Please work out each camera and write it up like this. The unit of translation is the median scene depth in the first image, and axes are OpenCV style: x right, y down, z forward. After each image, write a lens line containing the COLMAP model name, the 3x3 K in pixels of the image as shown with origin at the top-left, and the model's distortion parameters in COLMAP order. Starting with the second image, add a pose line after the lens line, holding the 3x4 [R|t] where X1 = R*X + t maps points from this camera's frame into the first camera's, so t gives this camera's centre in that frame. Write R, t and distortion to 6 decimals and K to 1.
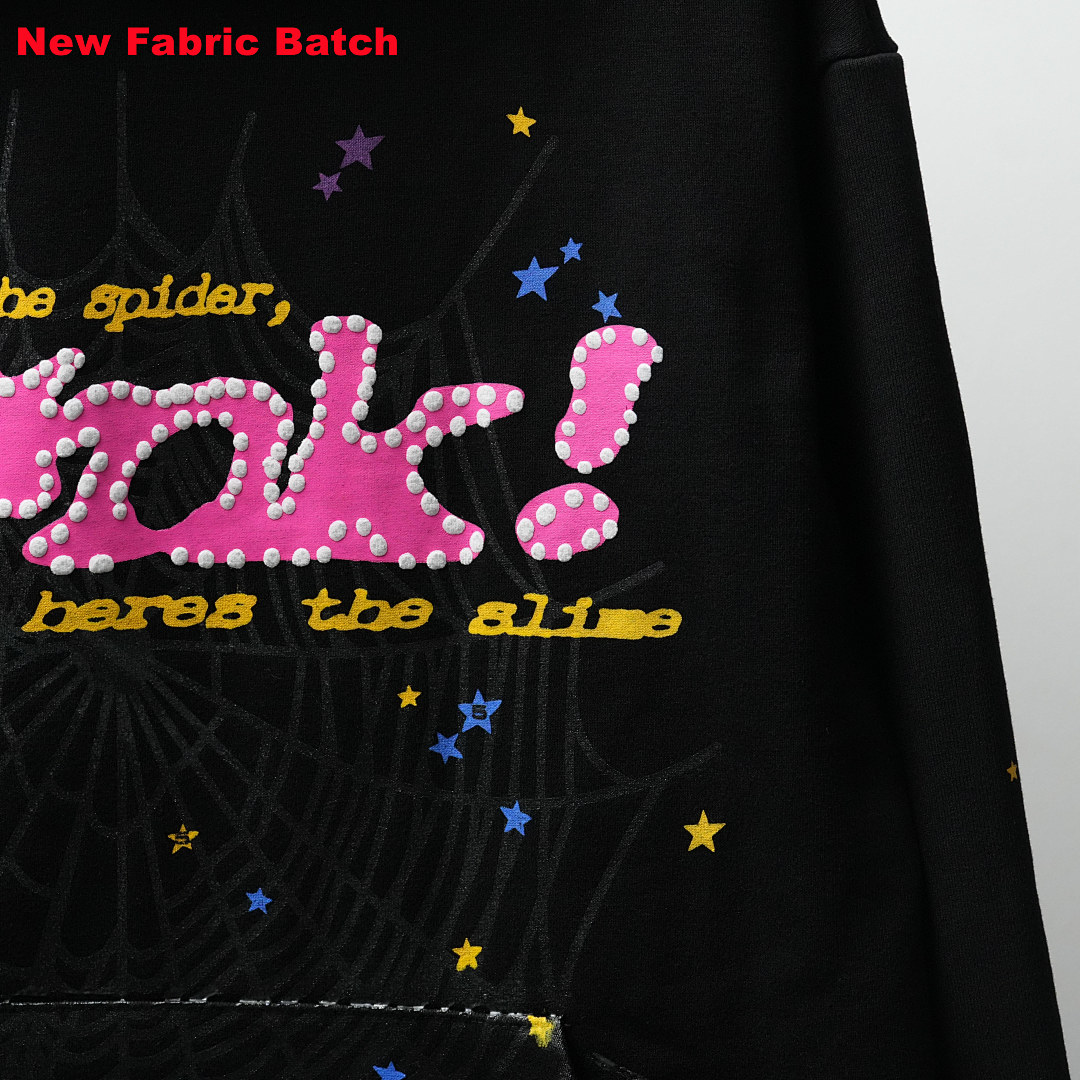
lens RADIAL K [[6318.0, 0, 533.6], [0, 6318.0, 572.6], [0, 0, 1]] dist [1.072429, 0.000000]
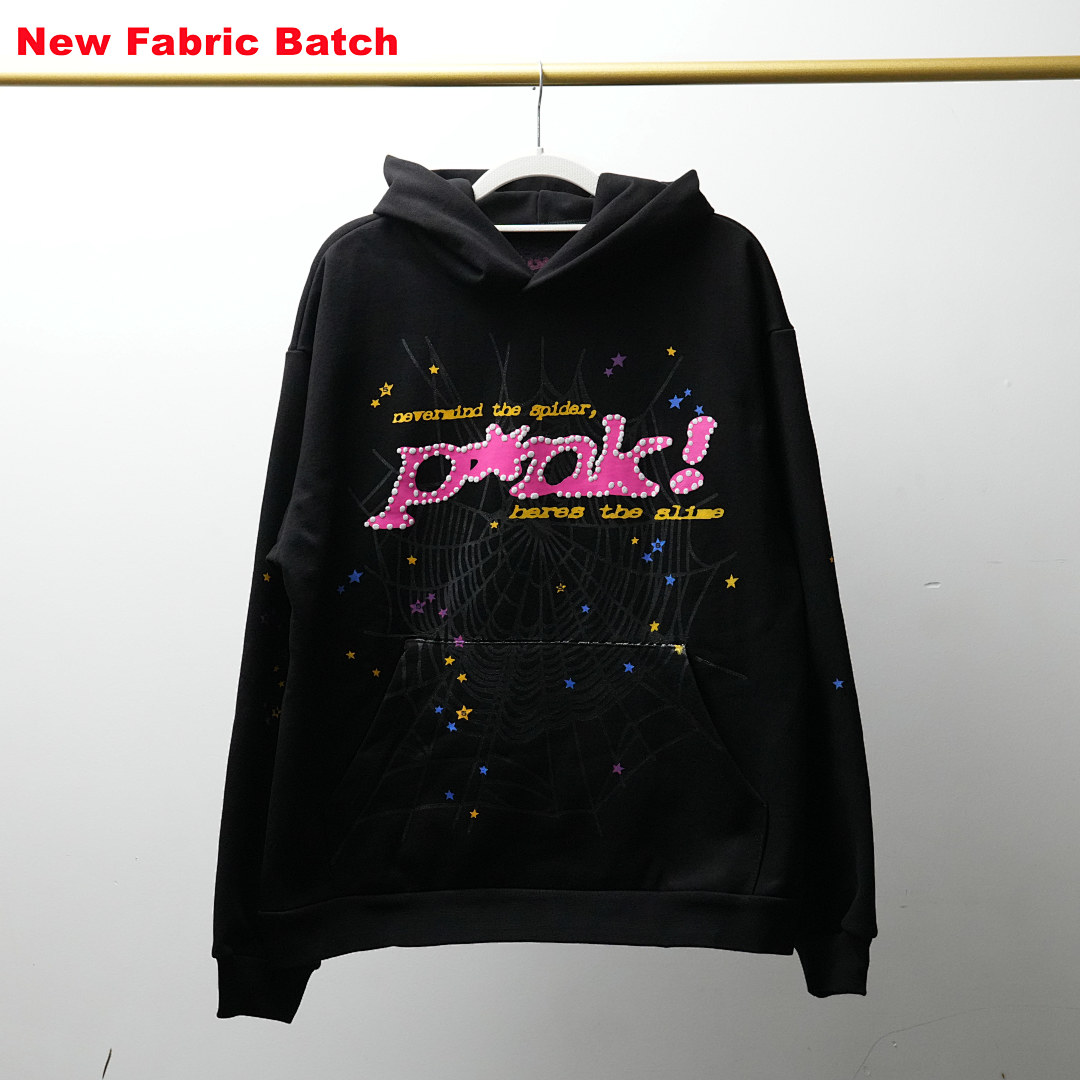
lens RADIAL K [[6318.0, 0, 503.8], [0, 6318.0, 494.8], [0, 0, 1]] dist [1.072429, 0.000000]
pose [[0.999349, -0.003418, -0.035924, 0.026676], [-0.000283, 0.994731, -0.102521, 0.310925], [0.036085, 0.102464, 0.994082, -2.034538]]
